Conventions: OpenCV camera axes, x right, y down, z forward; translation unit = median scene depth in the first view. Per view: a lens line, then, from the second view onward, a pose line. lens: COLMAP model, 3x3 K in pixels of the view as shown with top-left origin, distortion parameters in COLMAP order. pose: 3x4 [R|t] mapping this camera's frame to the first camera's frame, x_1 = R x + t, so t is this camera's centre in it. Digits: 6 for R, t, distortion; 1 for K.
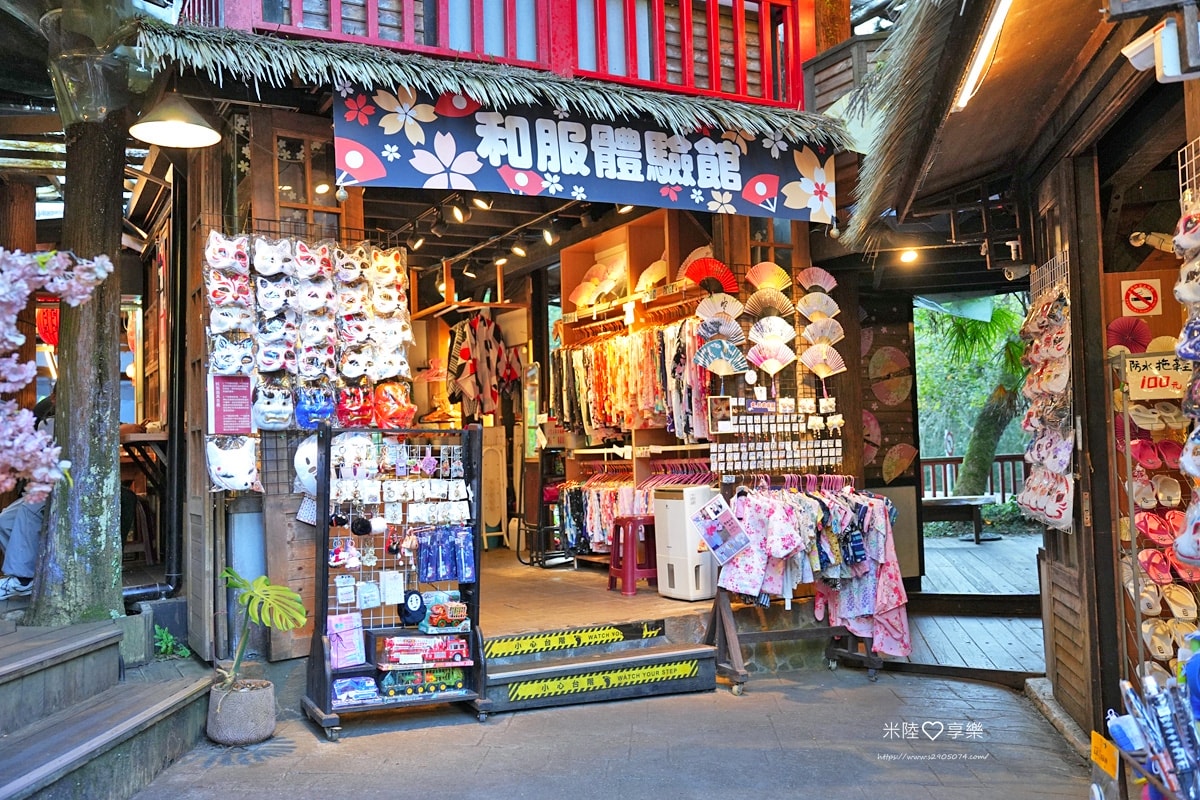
lens RADIAL K [[1113.2, 0, 599.5], [0, 1113.2, 403.6], [0, 0, 1]] dist [-0.022940, 0.000000]
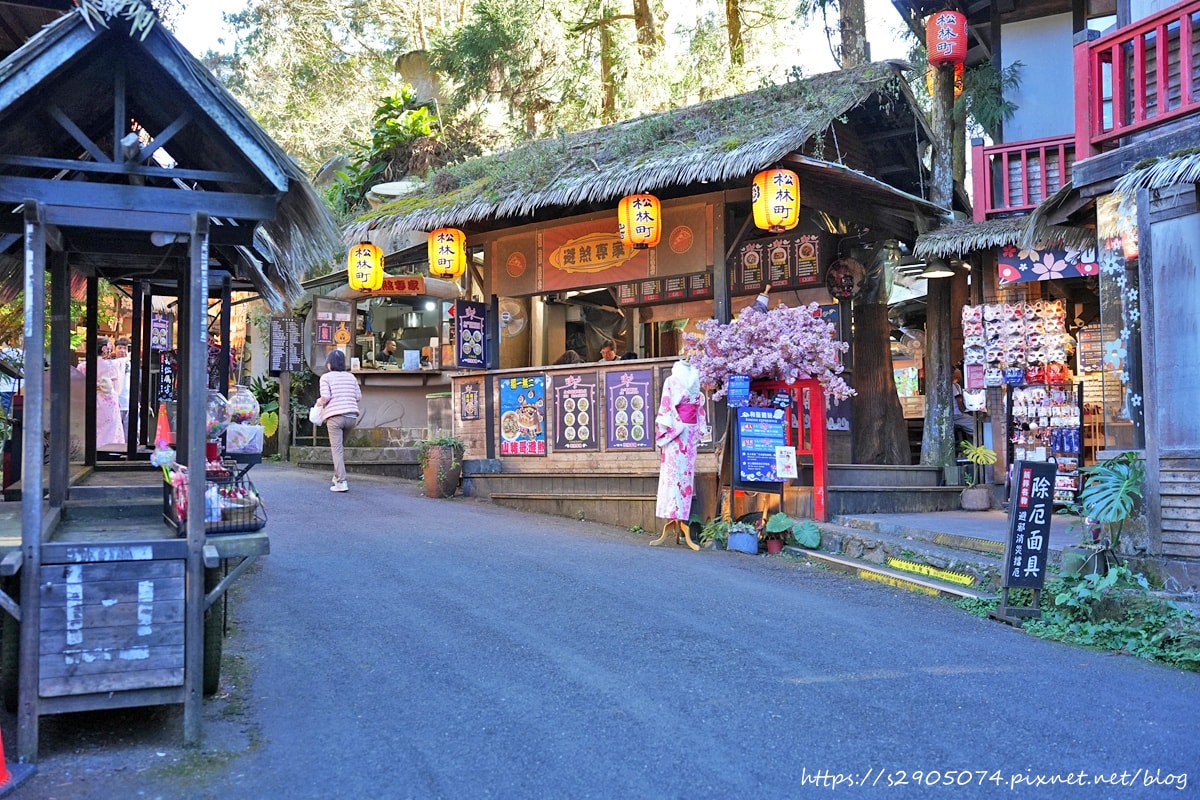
lens RADIAL K [[1209.1, 0, 599.7], [0, 1209.1, 401.5], [0, 0, 1]] dist [-0.022847, 0.000000]
pose [[0.591580, -0.021595, -0.805957, 1.270578], [0.032963, 0.999453, -0.002585, 0.034899], [0.805572, -0.025037, 0.591968, -1.186440]]
